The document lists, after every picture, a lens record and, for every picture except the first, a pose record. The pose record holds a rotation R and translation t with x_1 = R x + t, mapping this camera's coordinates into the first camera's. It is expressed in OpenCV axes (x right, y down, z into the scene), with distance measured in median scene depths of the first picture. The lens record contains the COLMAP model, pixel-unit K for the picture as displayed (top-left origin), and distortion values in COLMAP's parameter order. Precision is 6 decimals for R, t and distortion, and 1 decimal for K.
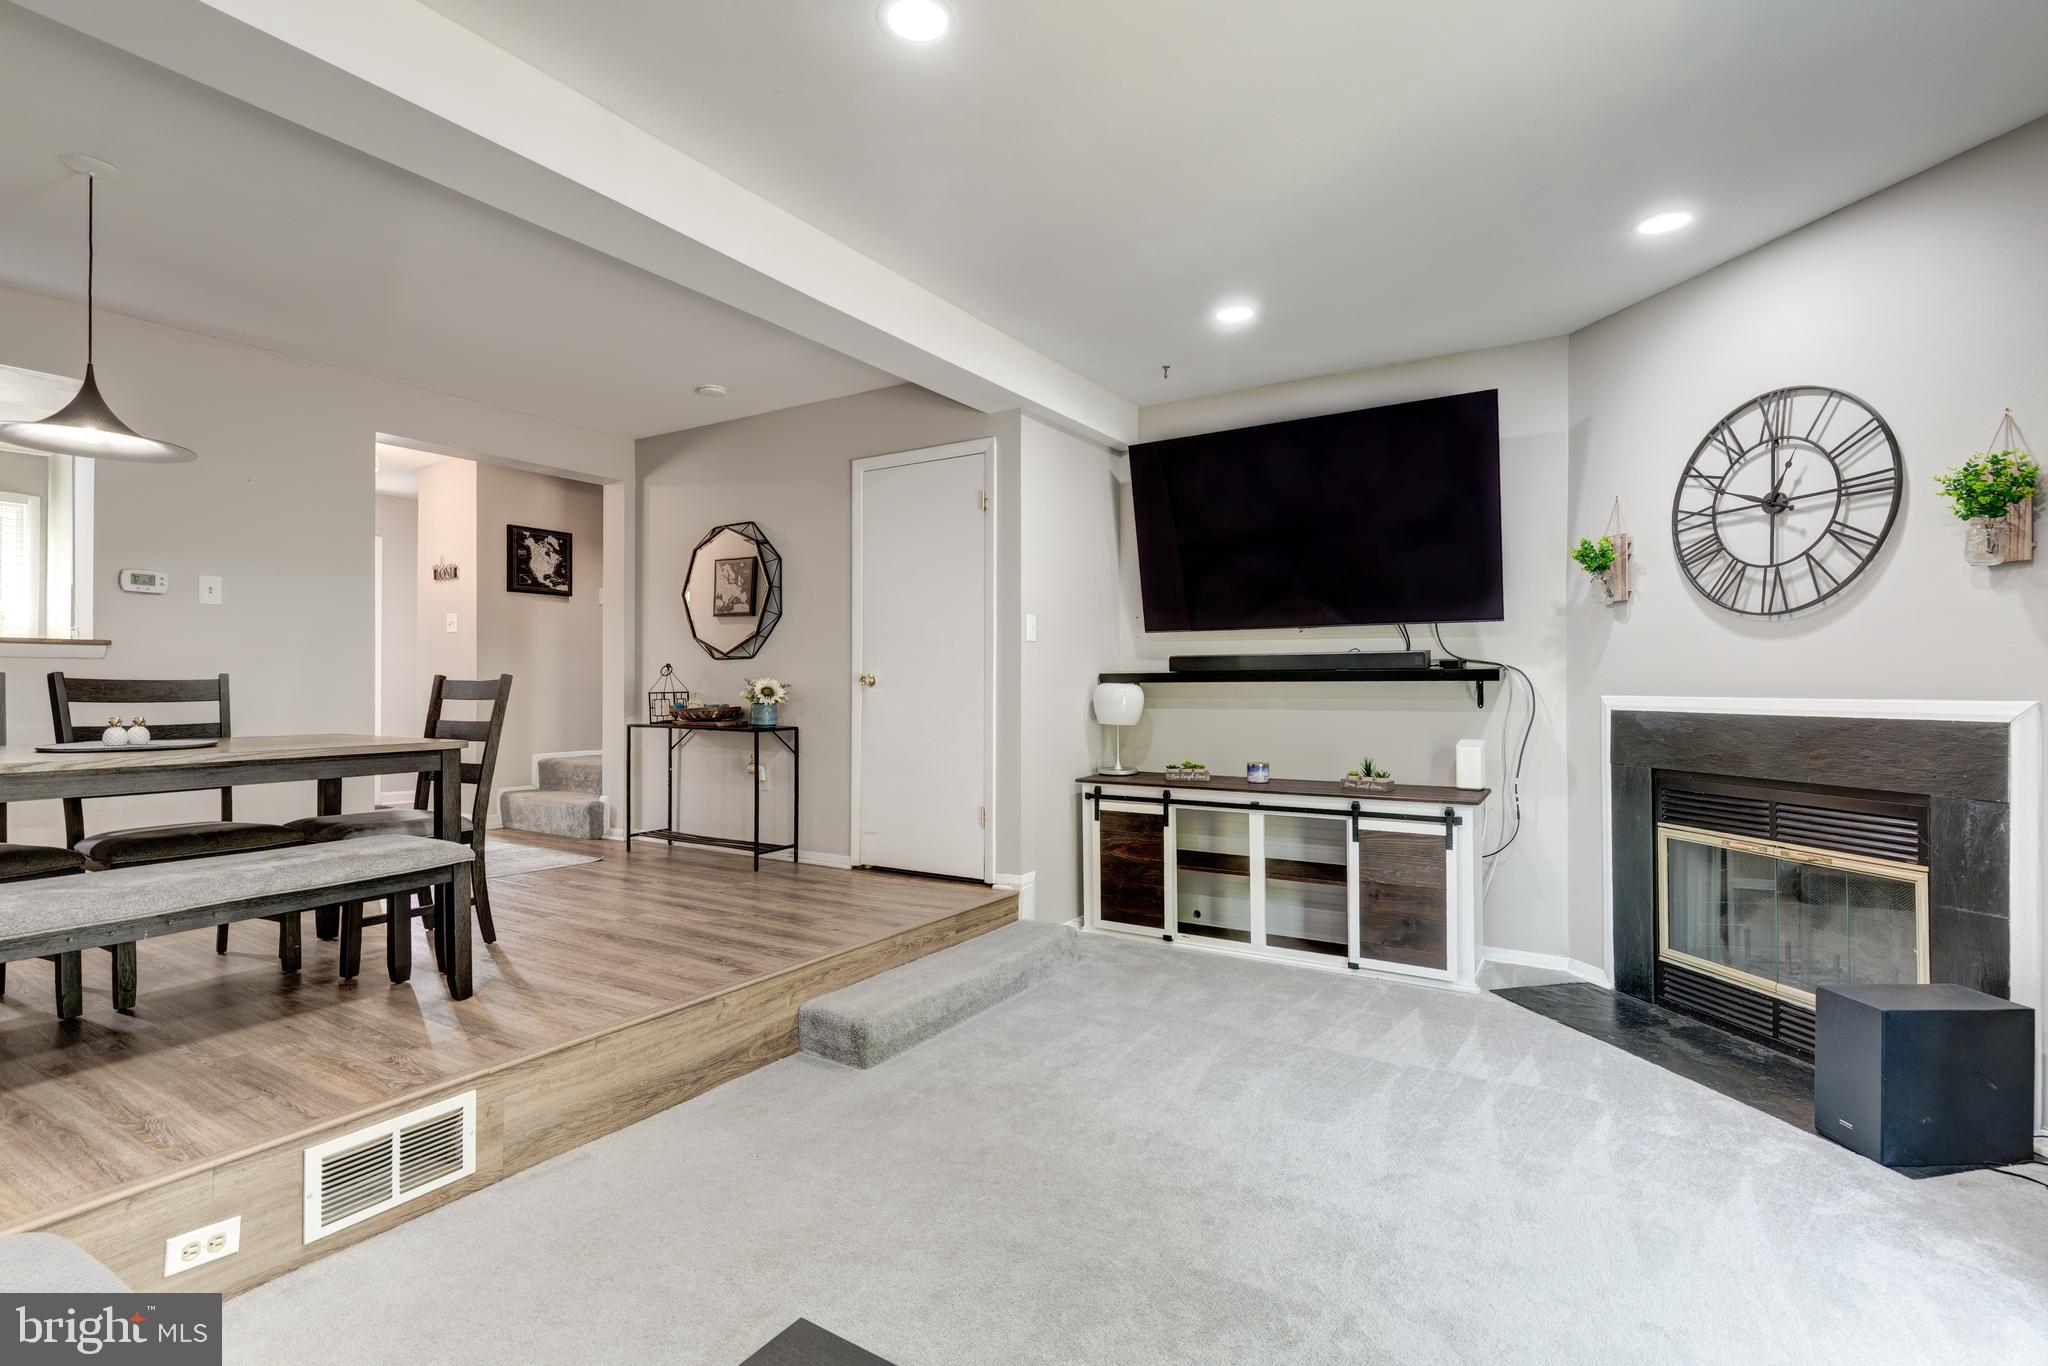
lens RADIAL K [[937.7, 0, 1039.9], [0, 937.7, 682.7], [0, 0, 1]] dist [0.012372, -0.002375]
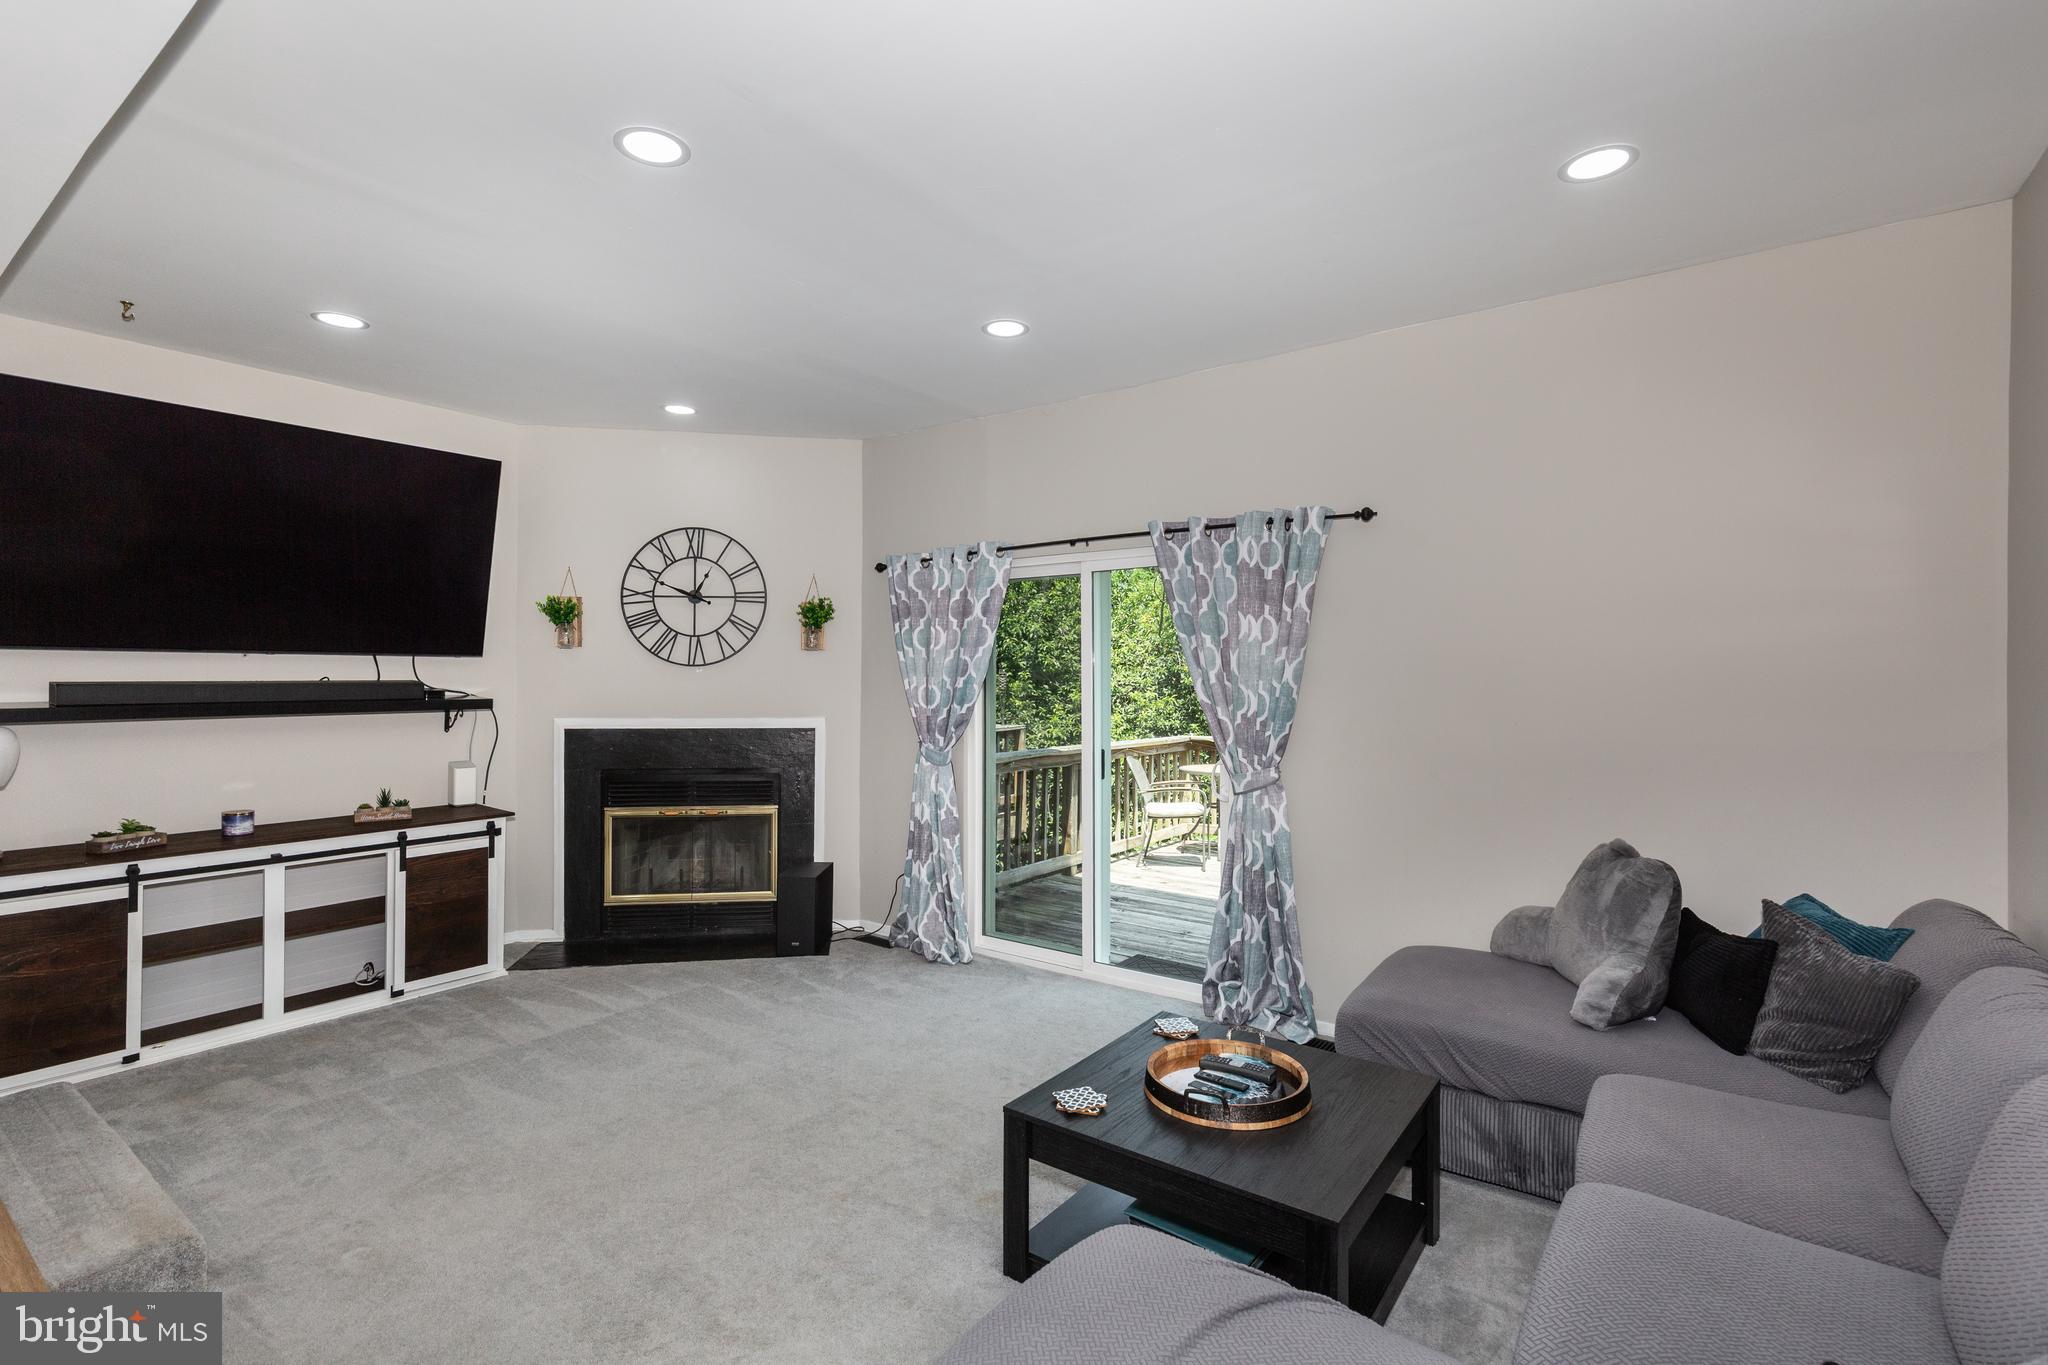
lens RADIAL K [[937.7, 0, 1024.8], [0, 937.7, 684.0], [0, 0, 1]] dist [0.012372, -0.002375]
pose [[0.080746, -0.009951, 0.996685, -0.628915], [-0.009384, 0.999898, 0.010743, -0.050705], [-0.996691, -0.010220, 0.080644, 0.247399]]
